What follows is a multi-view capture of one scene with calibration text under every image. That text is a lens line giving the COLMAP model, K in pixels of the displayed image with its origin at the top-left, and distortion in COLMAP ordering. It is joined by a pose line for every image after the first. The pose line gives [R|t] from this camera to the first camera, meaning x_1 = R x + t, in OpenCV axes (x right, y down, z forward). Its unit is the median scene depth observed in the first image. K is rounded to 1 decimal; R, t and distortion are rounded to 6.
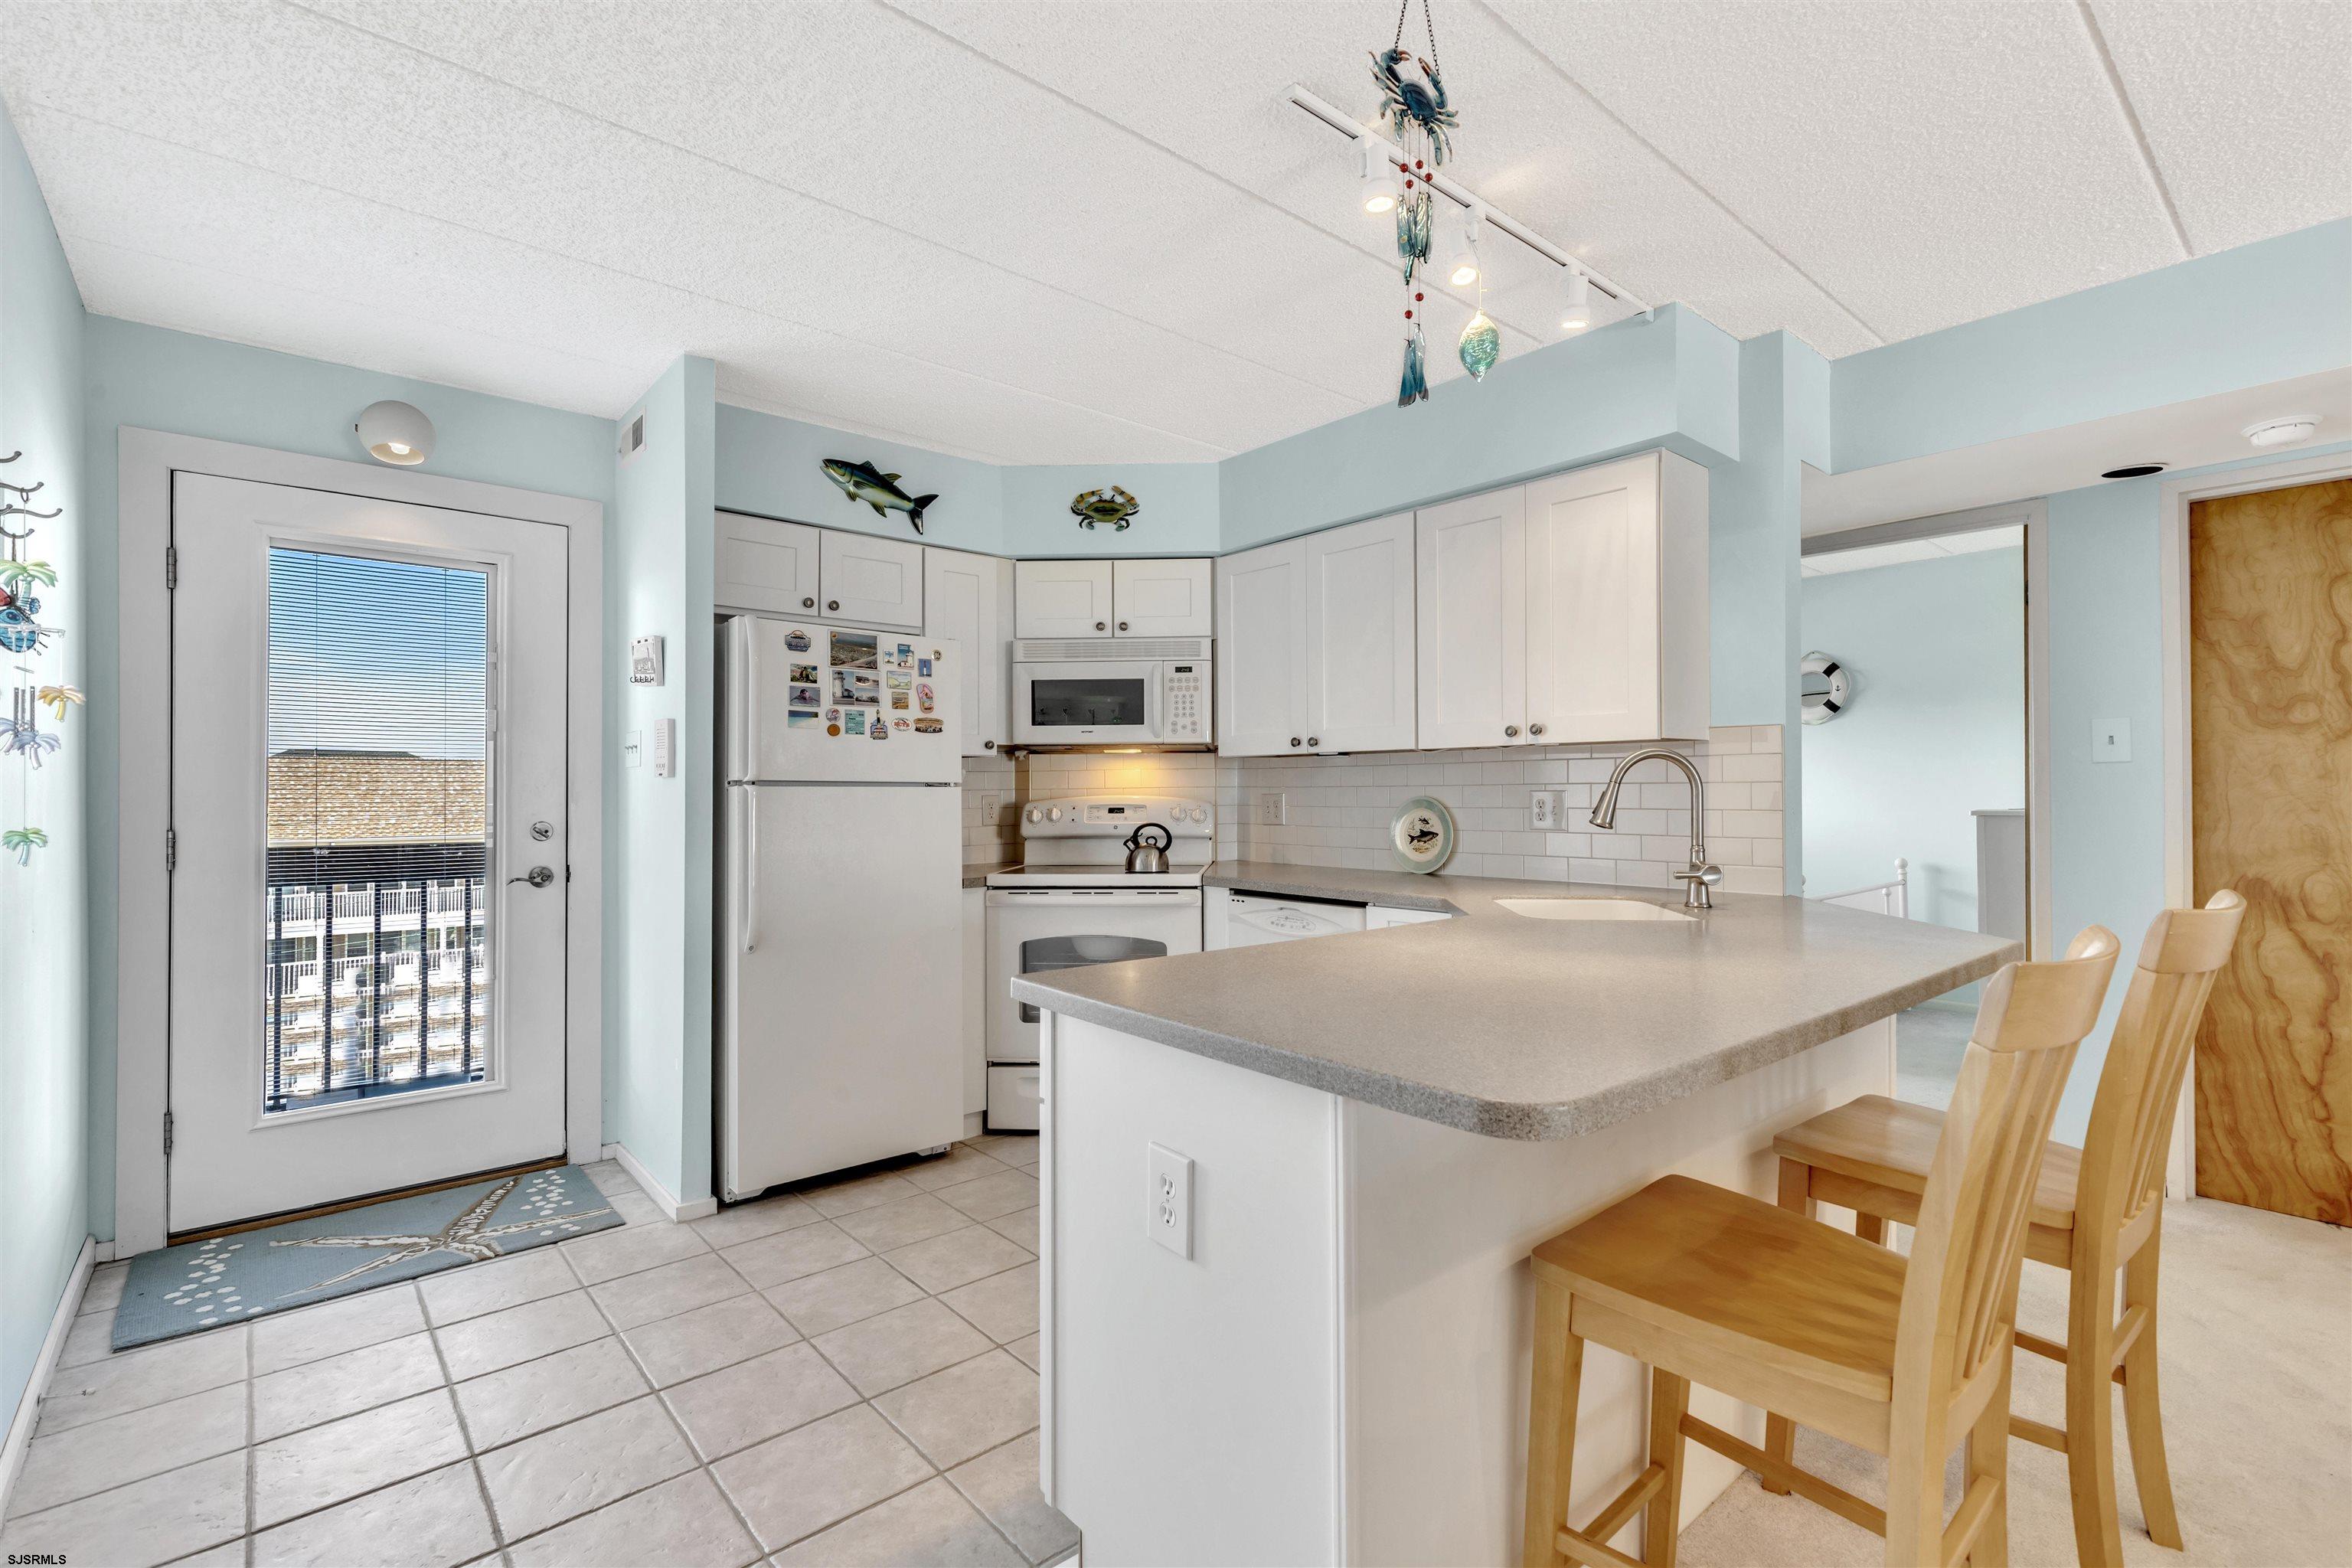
lens RADIAL K [[1056.8, 0, 1156.1], [0, 1056.8, 769.2], [0, 0, 1]] dist [0.014552, -0.005878]
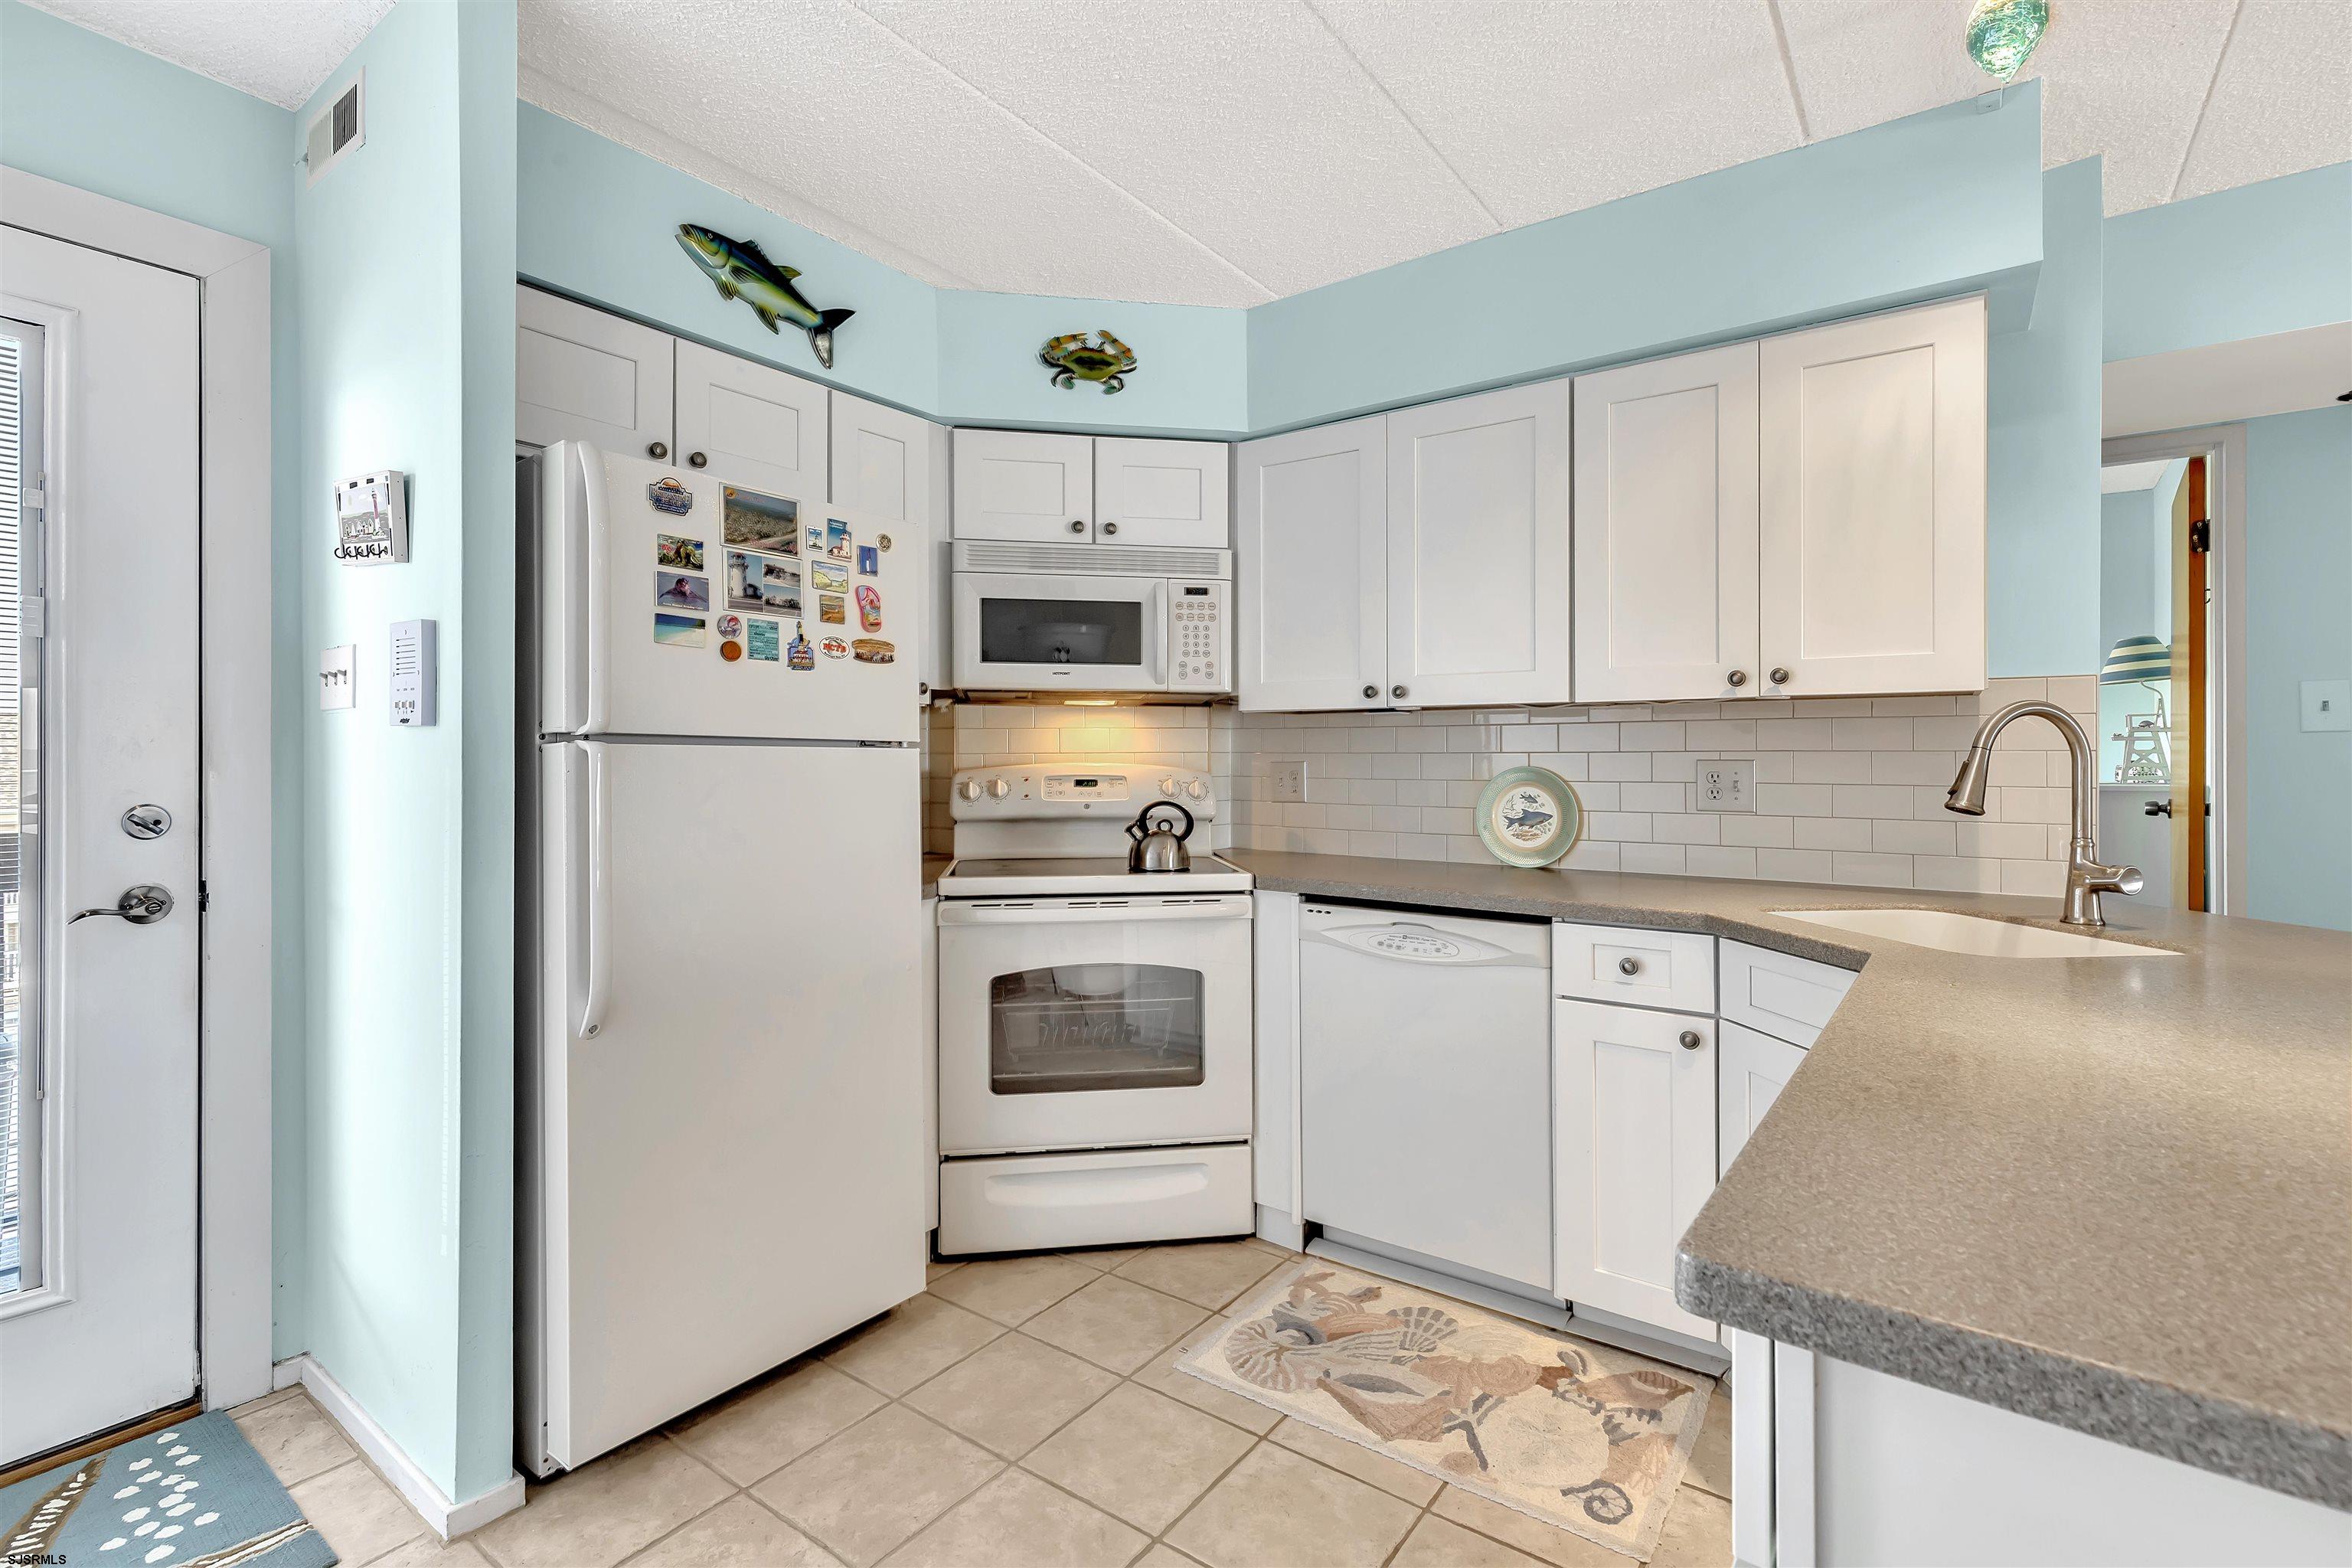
lens RADIAL K [[1056.8, 0, 1161.8], [0, 1056.8, 754.9], [0, 0, 1]] dist [0.014552, -0.005878]
pose [[0.972263, 0.007782, 0.233760, -0.196740], [-0.011898, 0.999798, 0.016203, 0.008741], [-0.233587, -0.018535, 0.972159, 0.341264]]
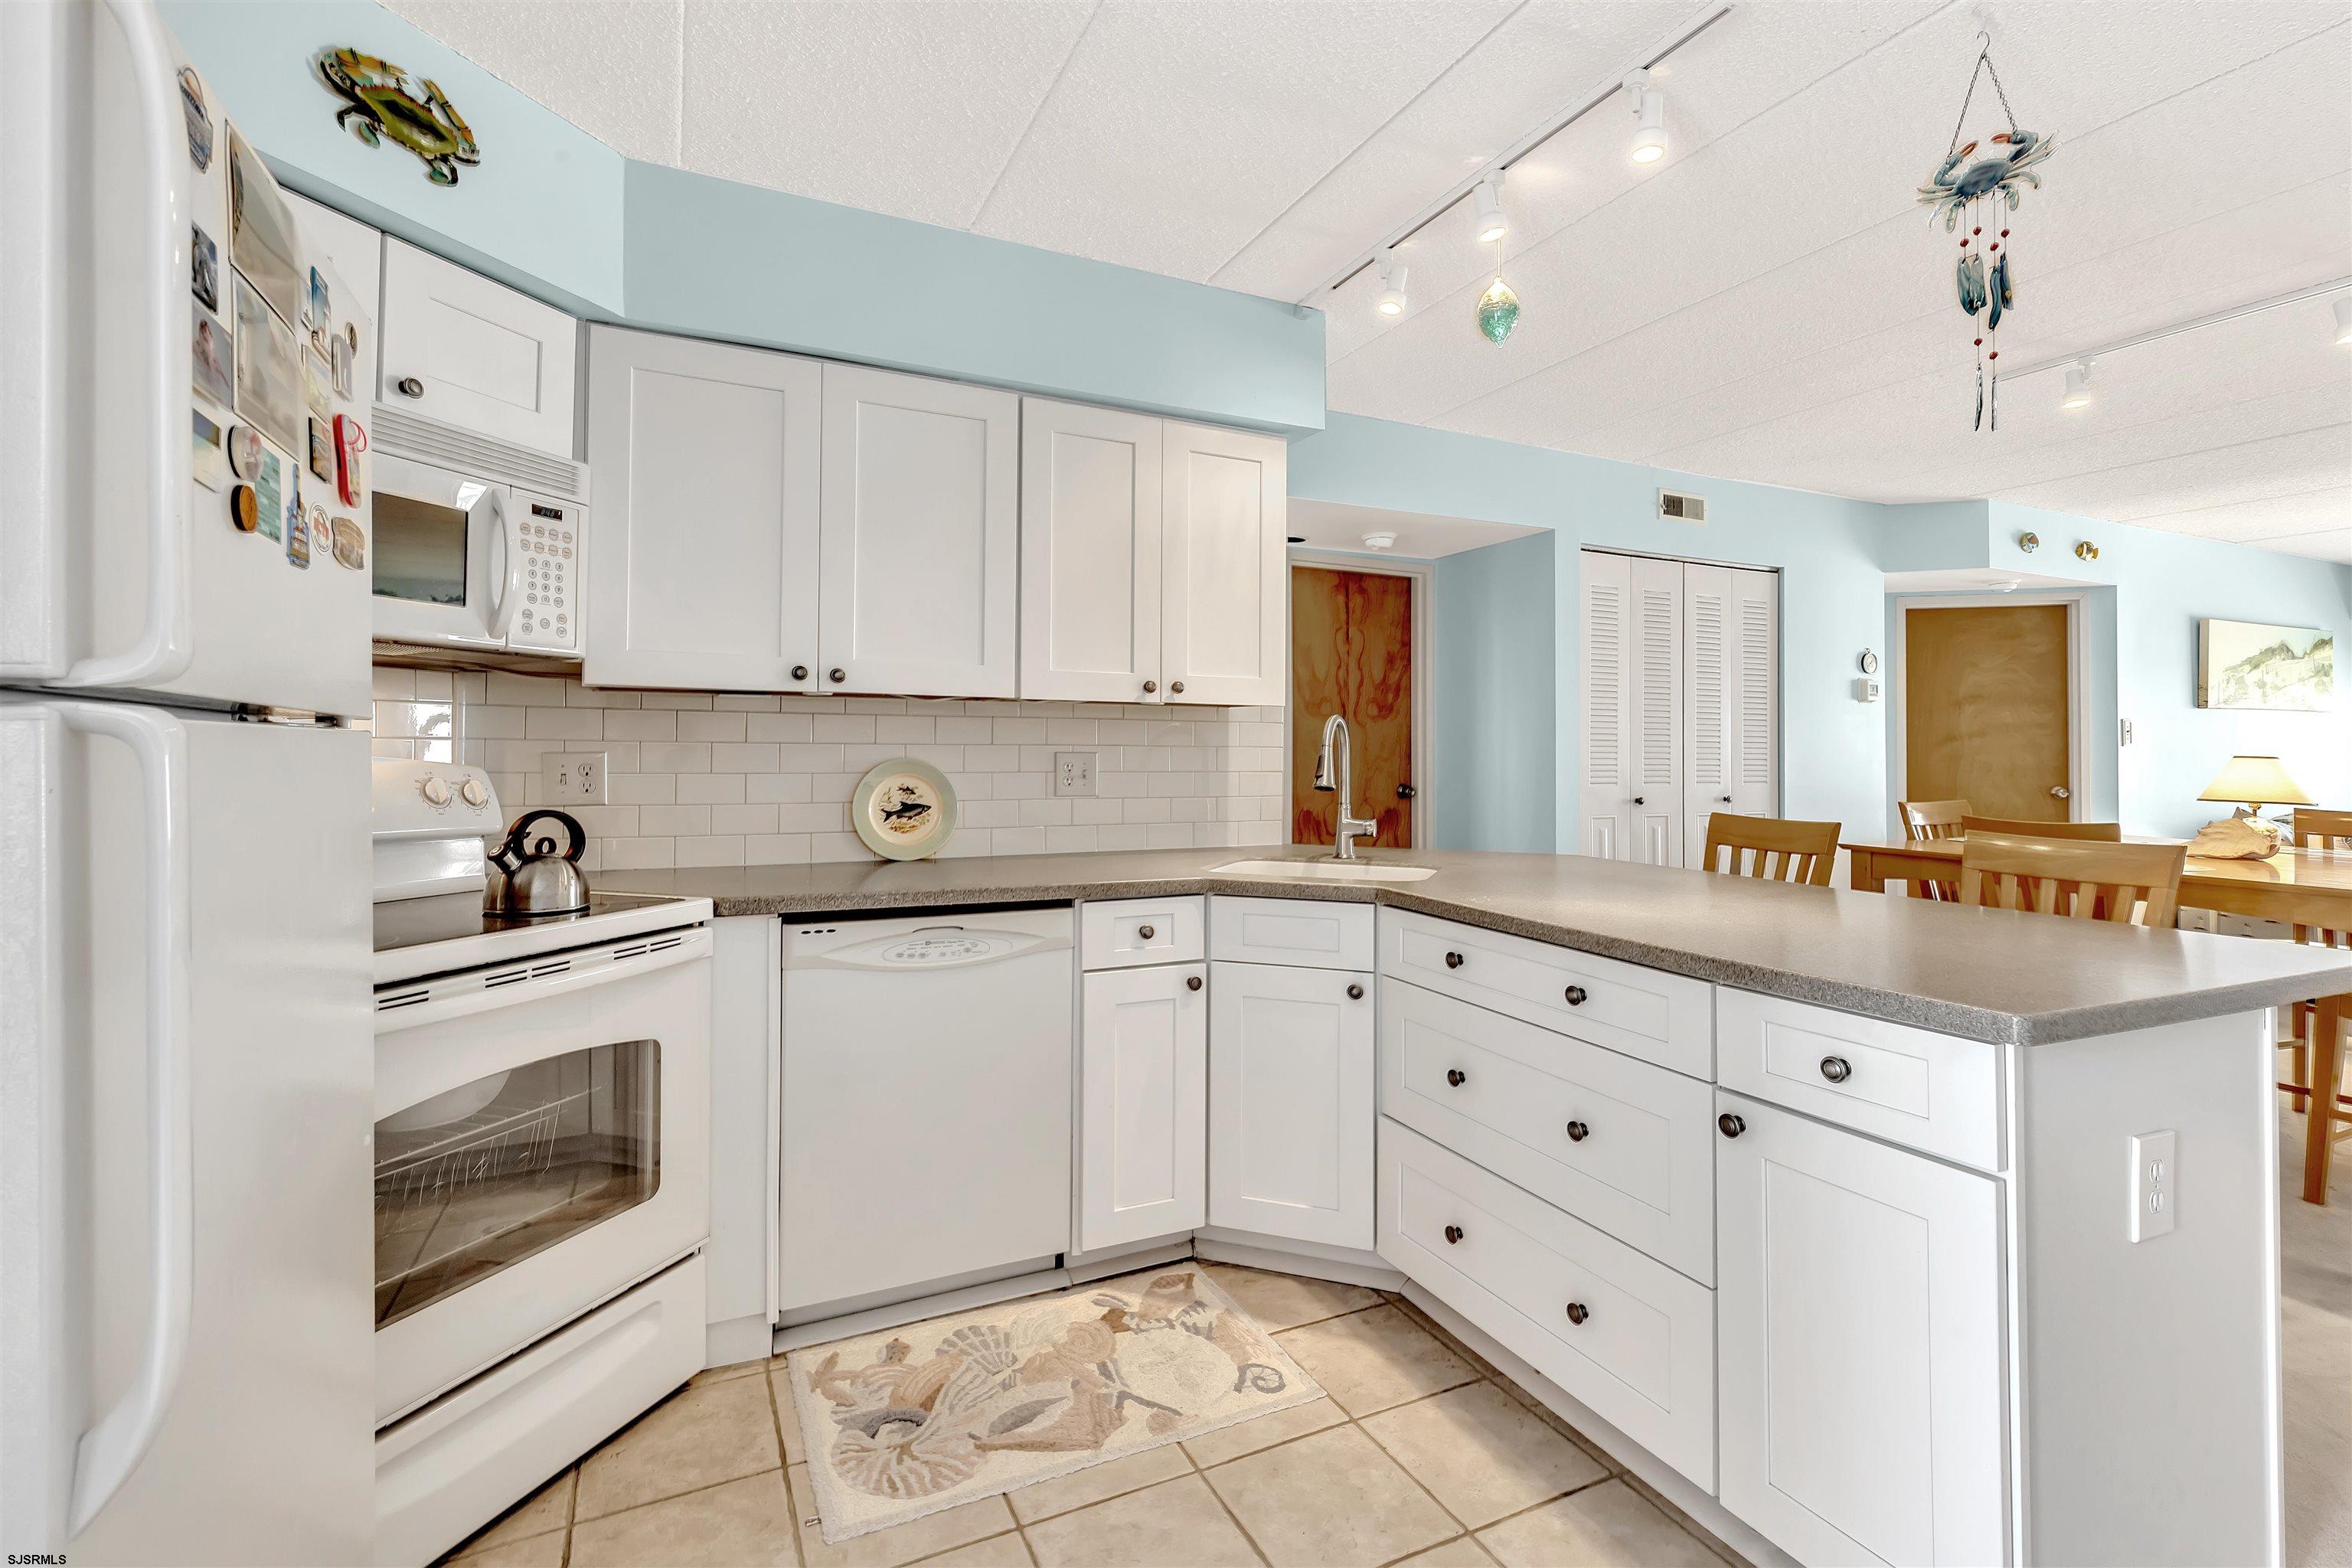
lens RADIAL K [[1056.8, 0, 1199.8], [0, 1056.8, 715.6], [0, 0, 1]] dist [0.014552, -0.005878]
pose [[0.253741, 0.038819, 0.966493, -0.463788], [-0.031513, 0.998996, -0.031852, 0.014422], [-0.966759, -0.022375, 0.254709, 0.653230]]
